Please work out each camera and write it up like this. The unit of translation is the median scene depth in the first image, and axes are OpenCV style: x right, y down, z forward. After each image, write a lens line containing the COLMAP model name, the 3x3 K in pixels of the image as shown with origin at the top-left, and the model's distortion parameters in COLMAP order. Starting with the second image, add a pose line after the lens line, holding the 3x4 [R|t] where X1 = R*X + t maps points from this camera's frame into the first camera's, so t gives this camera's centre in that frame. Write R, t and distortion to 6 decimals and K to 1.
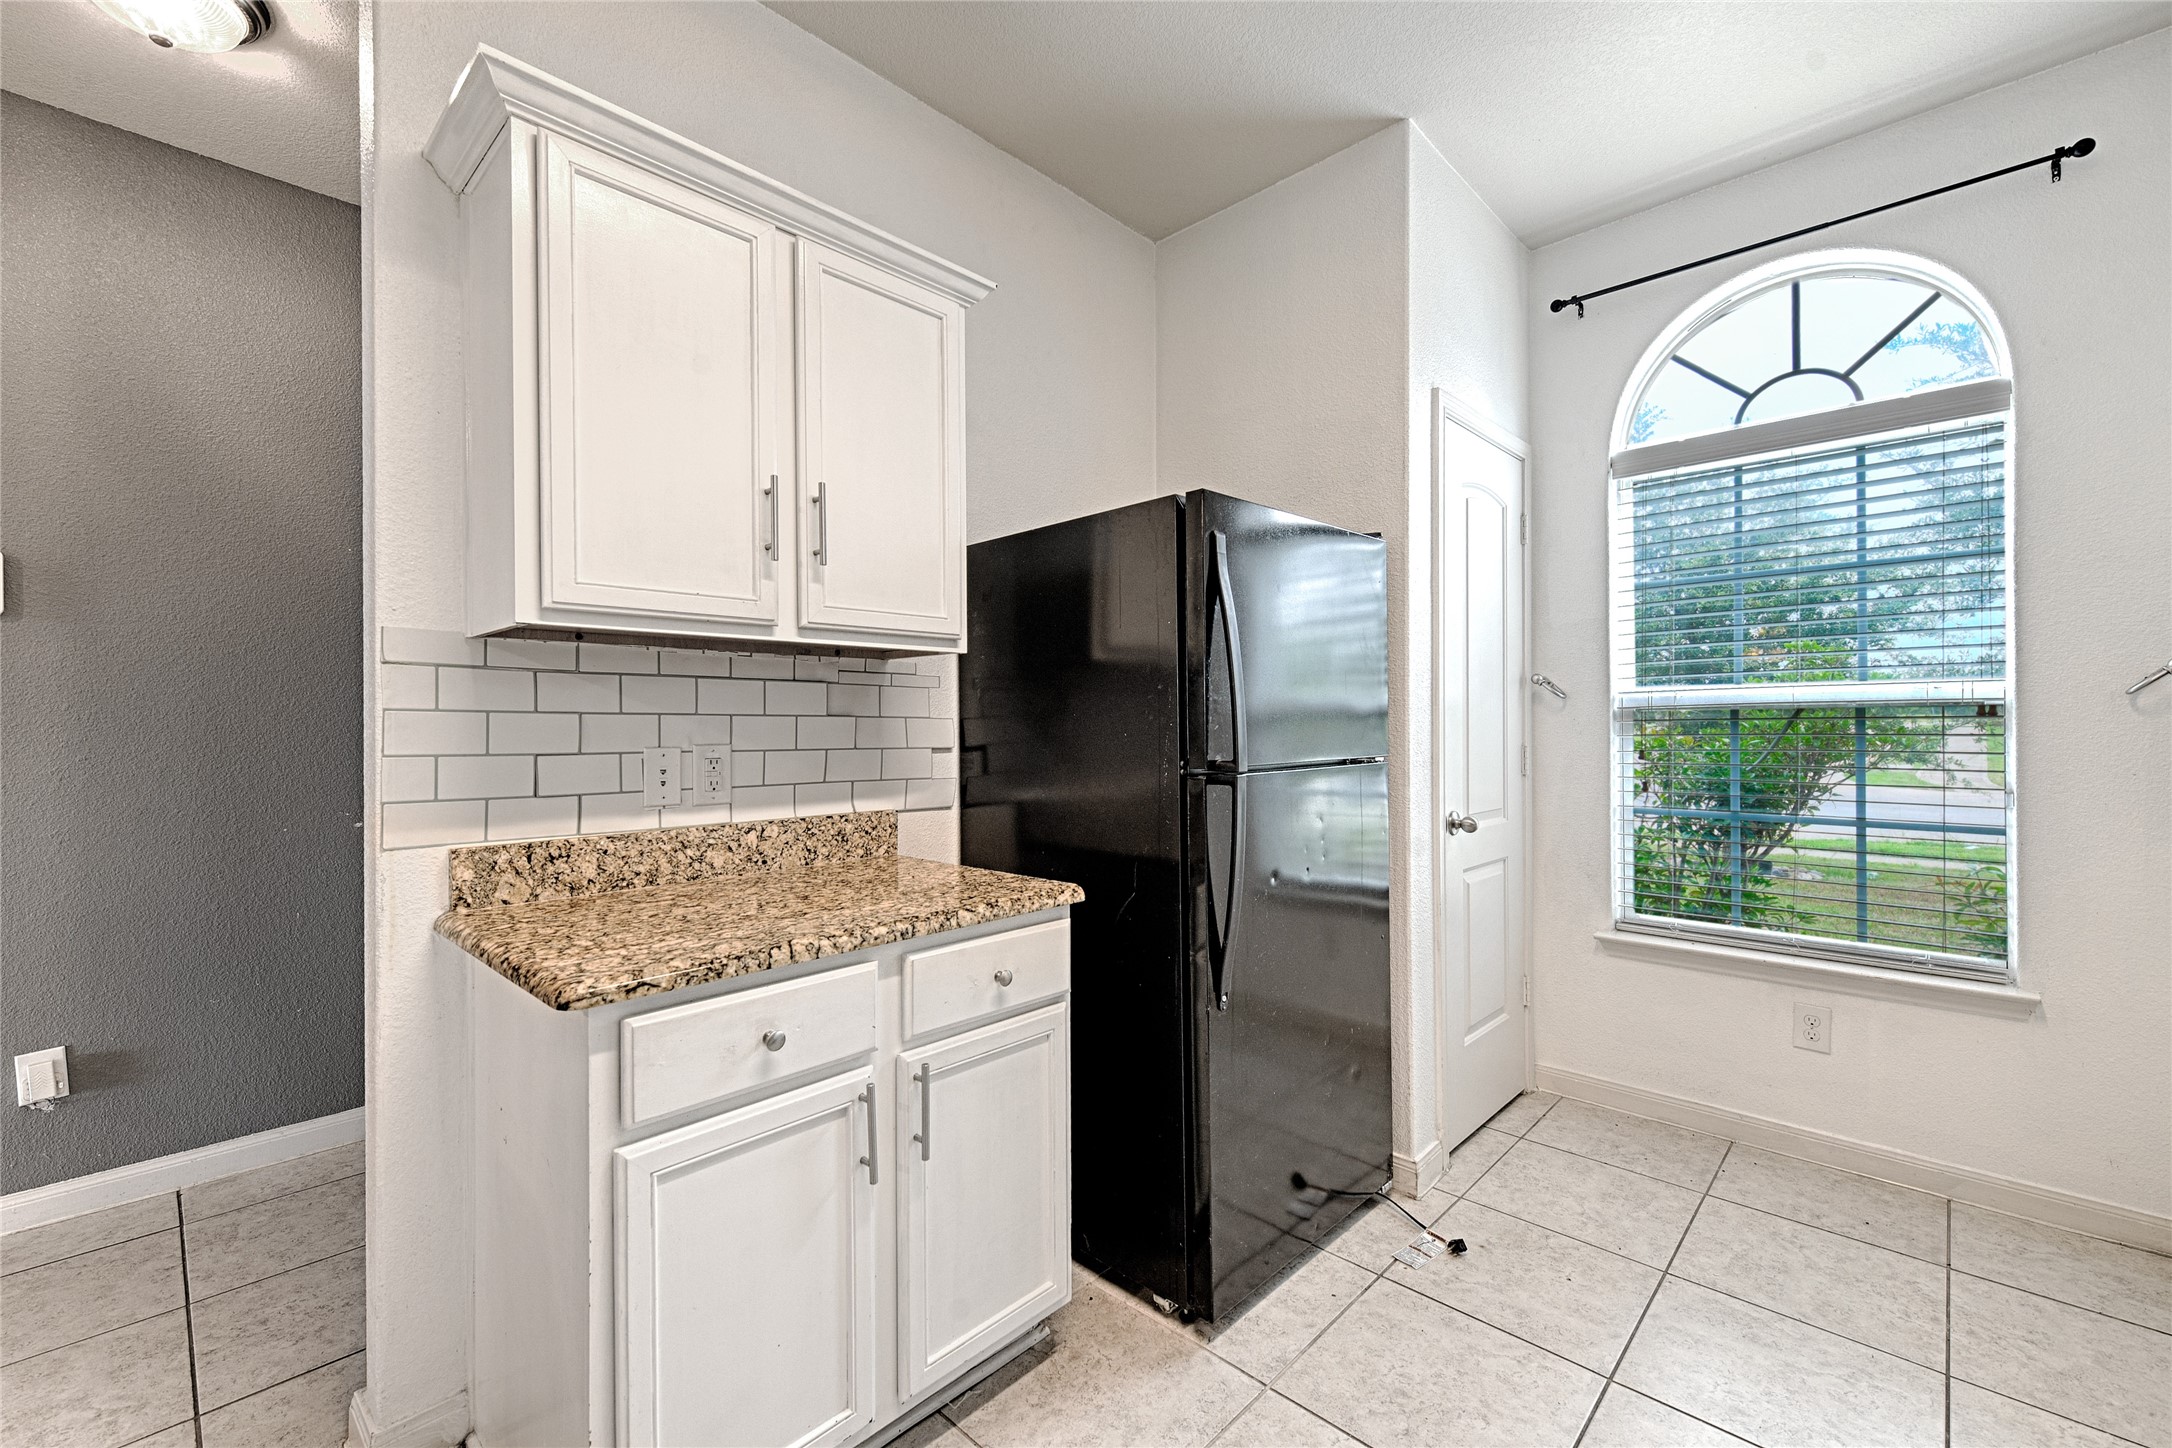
lens RADIAL K [[910.1, 0, 1097.0], [0, 910.1, 723.5], [0, 0, 1]] dist [0.001518, 0.000801]
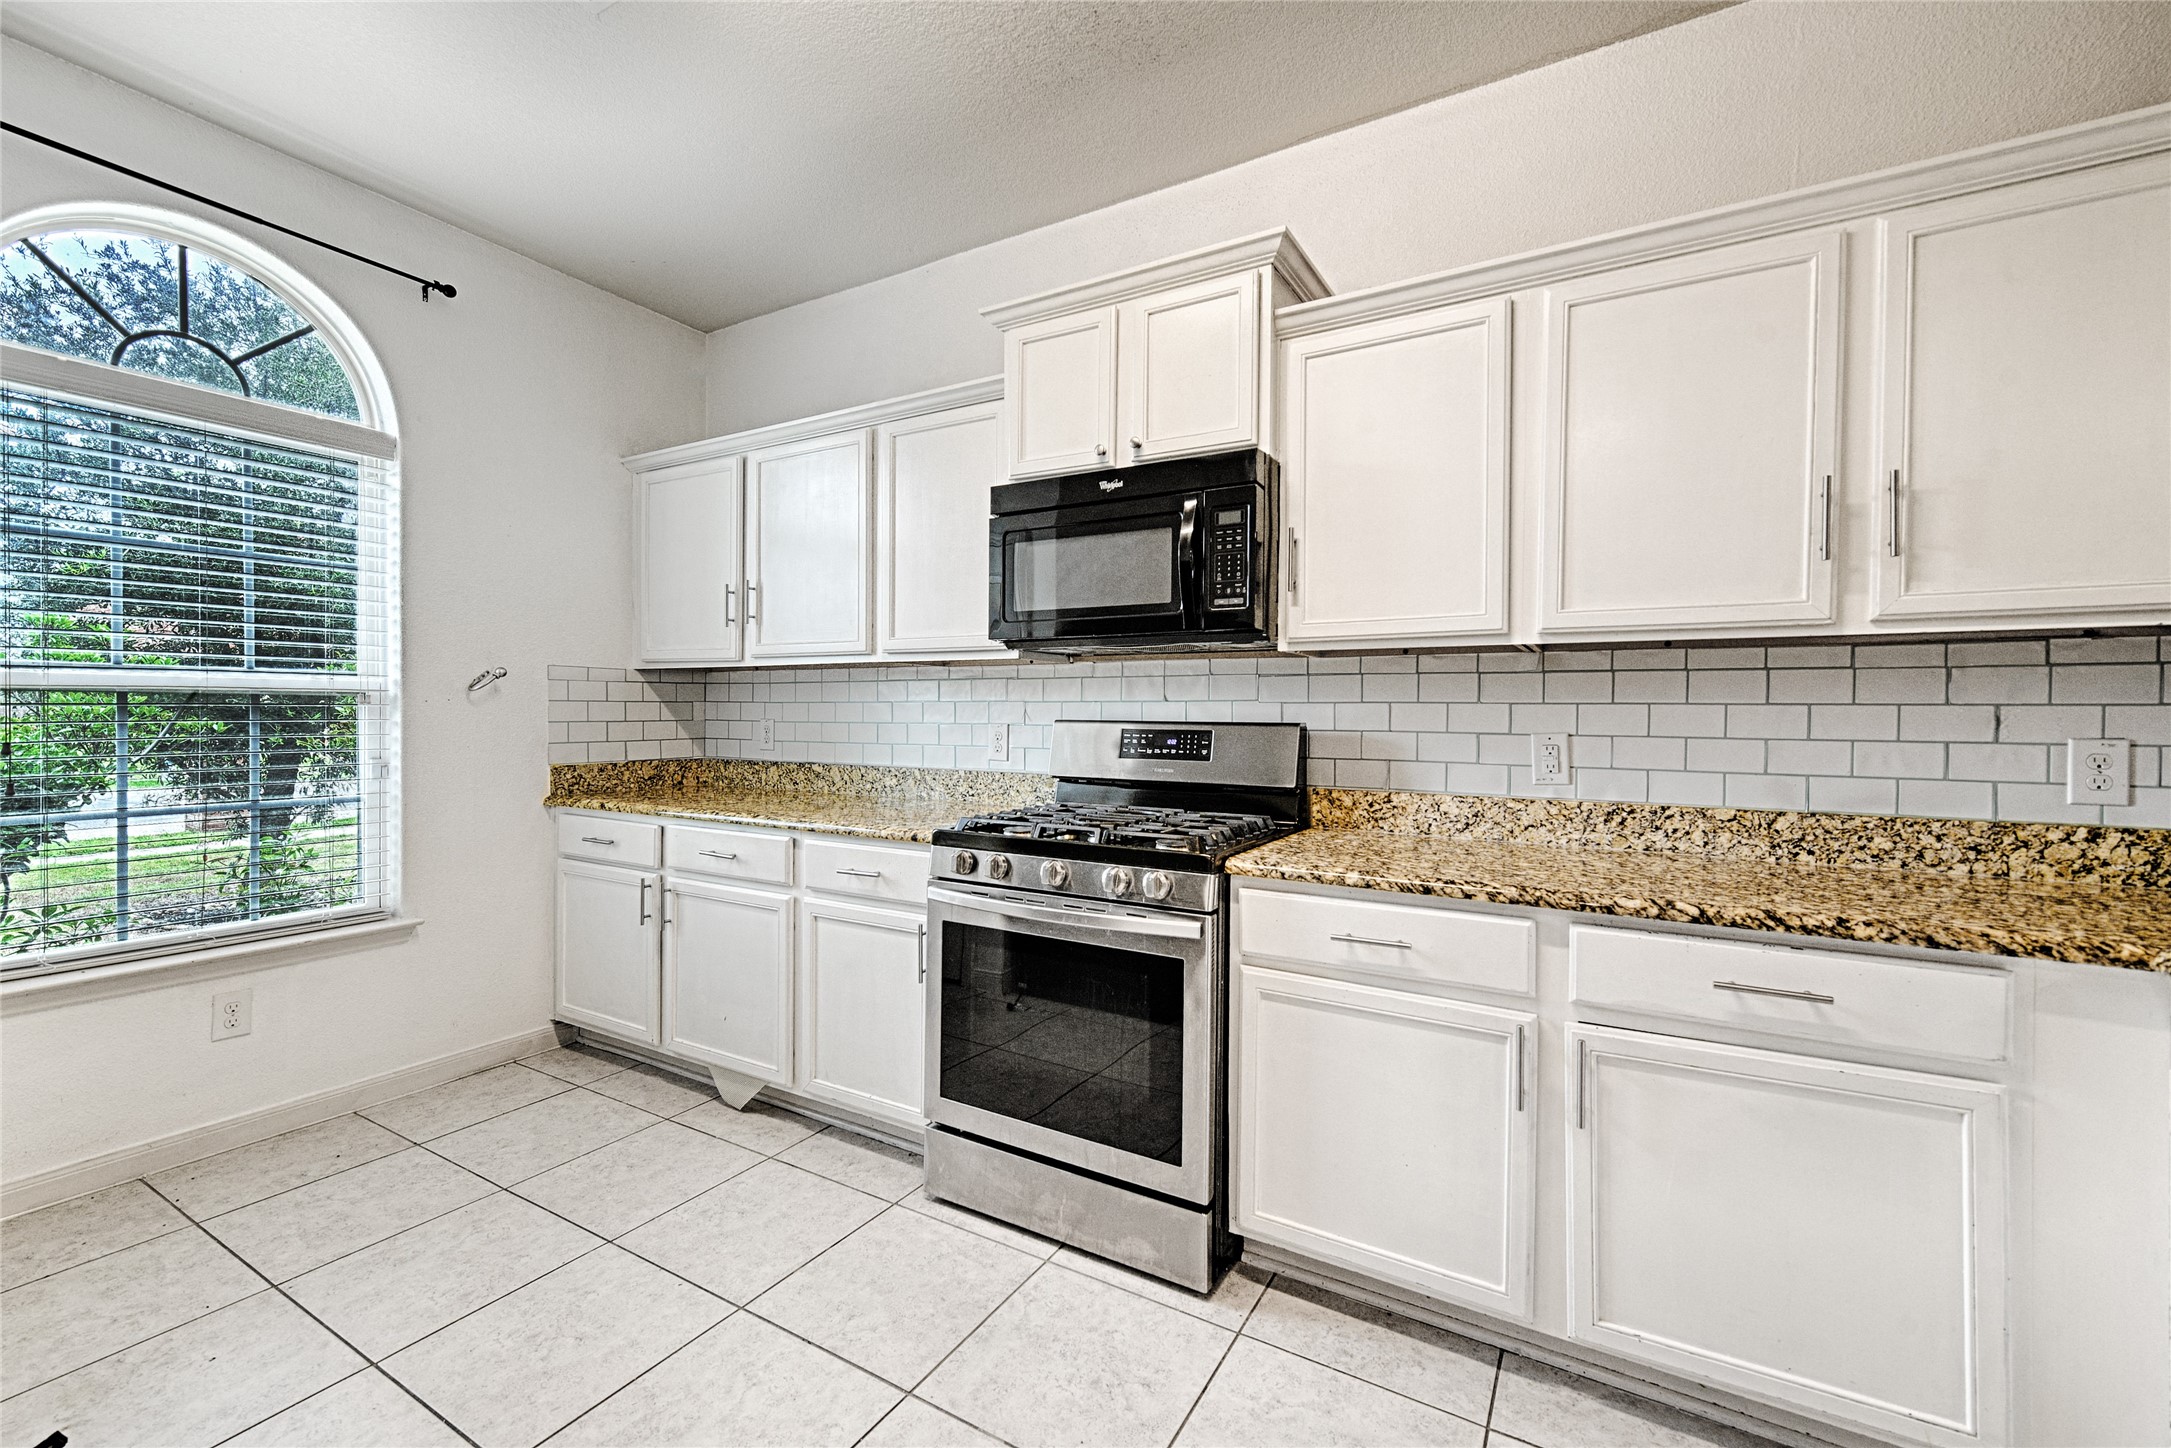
lens RADIAL K [[909.6, 0, 1100.0], [0, 909.6, 714.0], [0, 0, 1]] dist [0.001518, 0.000801]
pose [[-0.240790, -0.001570, 0.970576, -0.429717], [-0.005675, 0.999984, 0.000210, -0.000615], [-0.970561, -0.005458, -0.240795, 0.335209]]
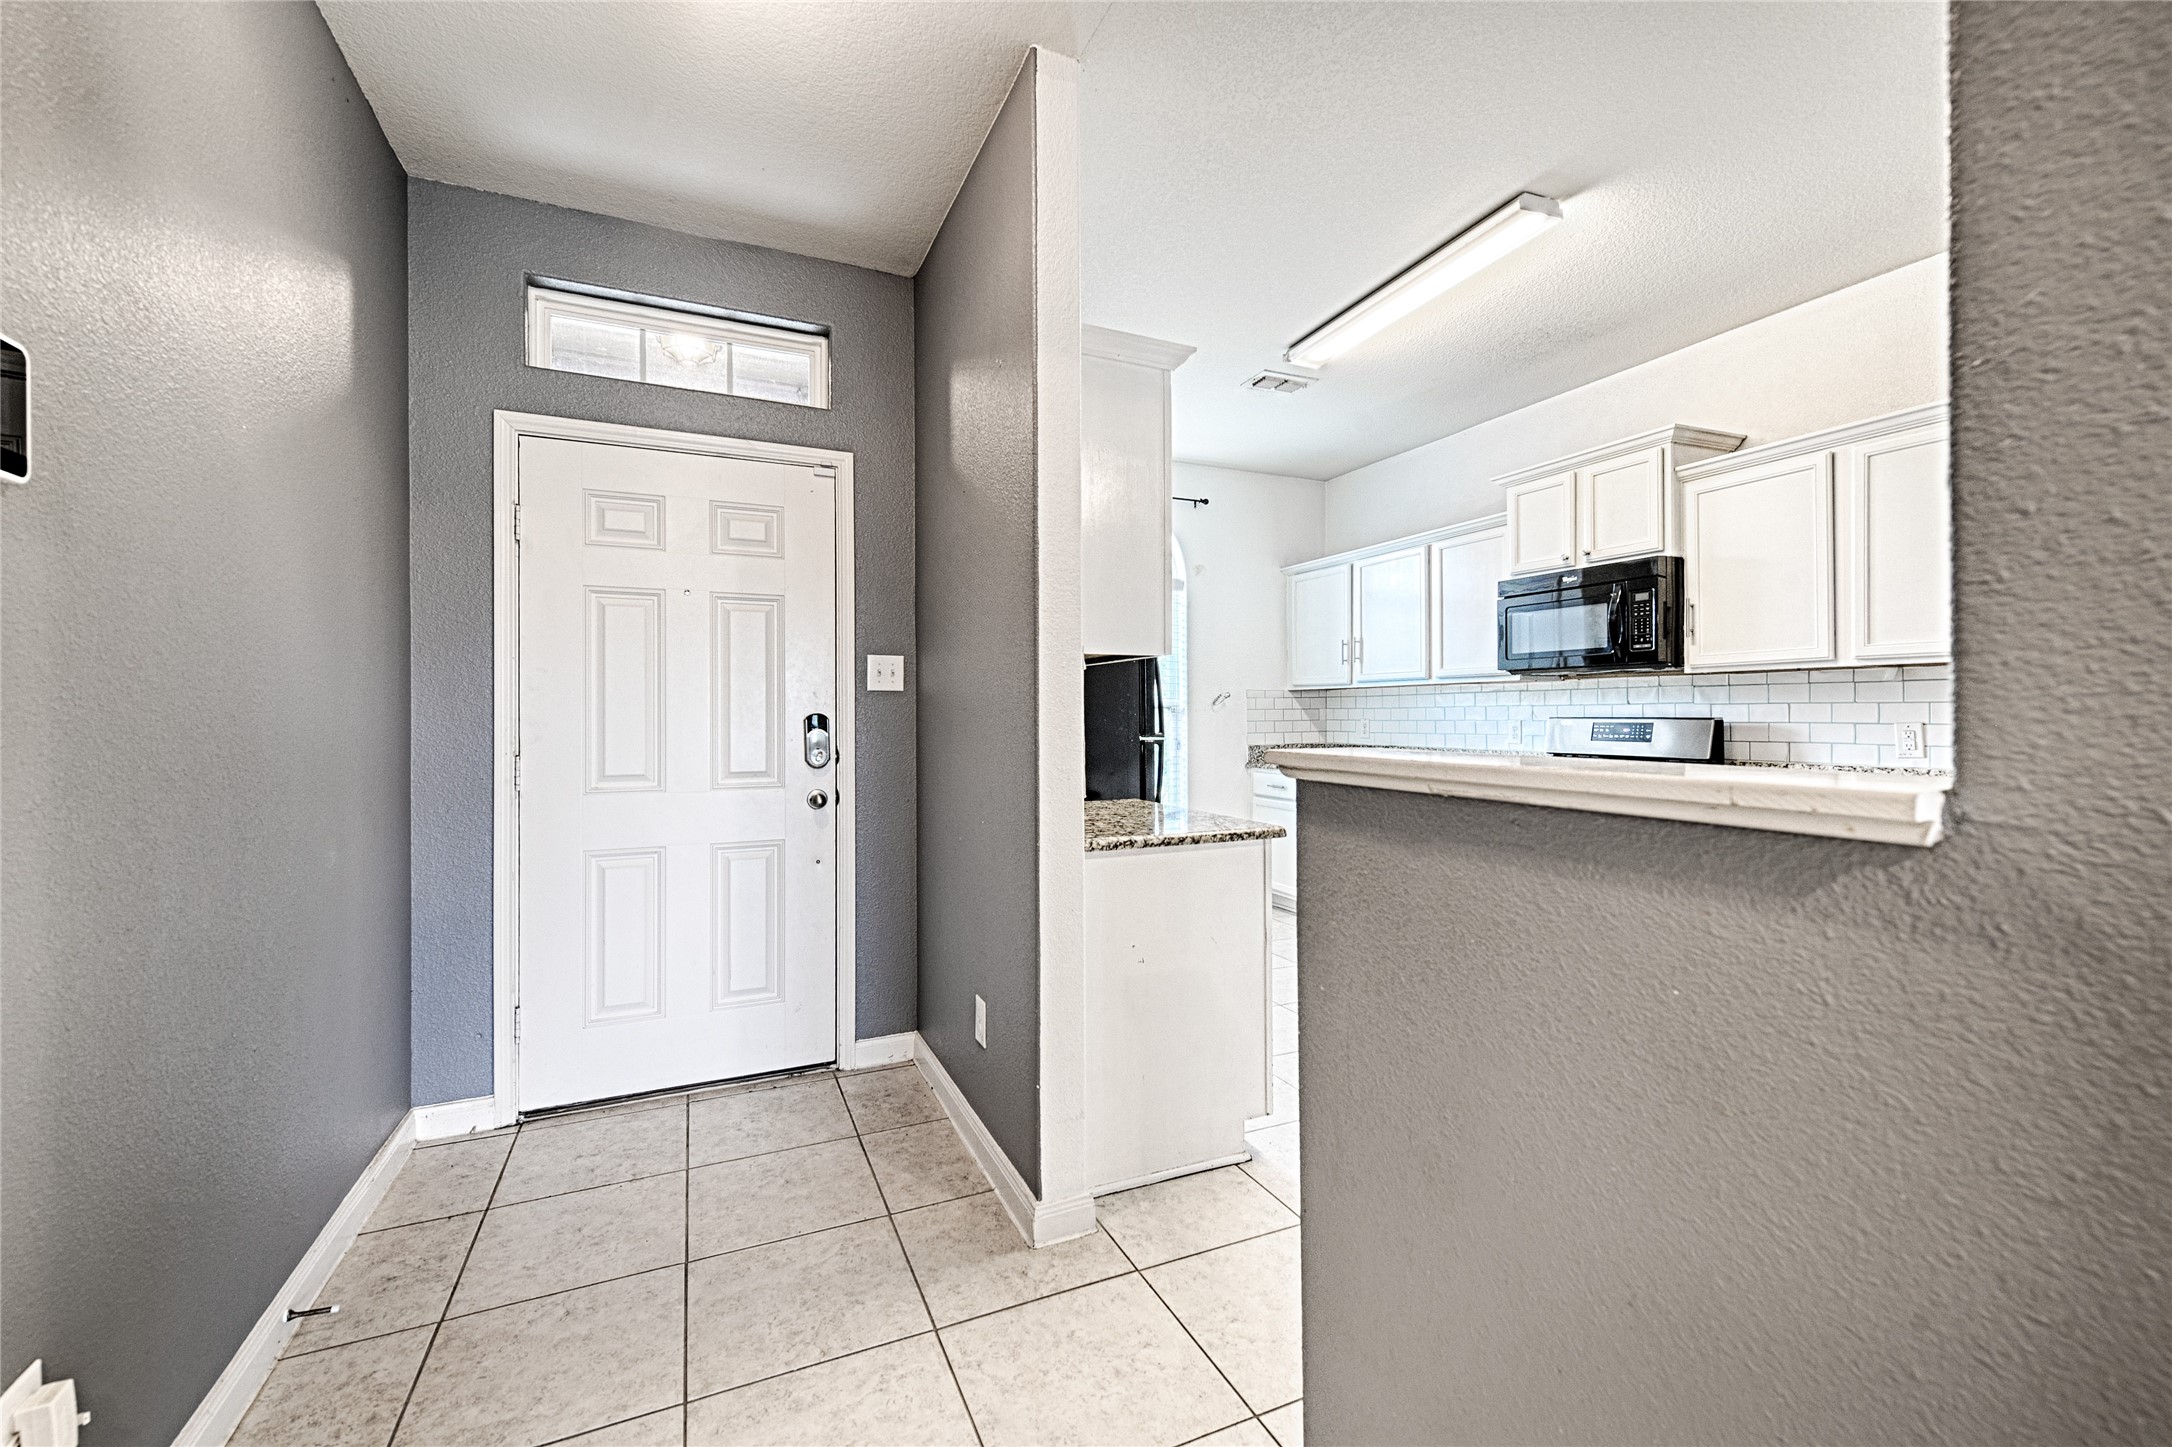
lens RADIAL K [[910.1, 0, 1087.0], [0, 910.1, 710.2], [0, 0, 1]] dist [0.001518, 0.000801]
pose [[0.373550, 0.005276, 0.927595, -1.366535], [0.004147, 0.999964, -0.007357, 0.003145], [-0.927601, 0.006594, 0.373515, 0.288405]]
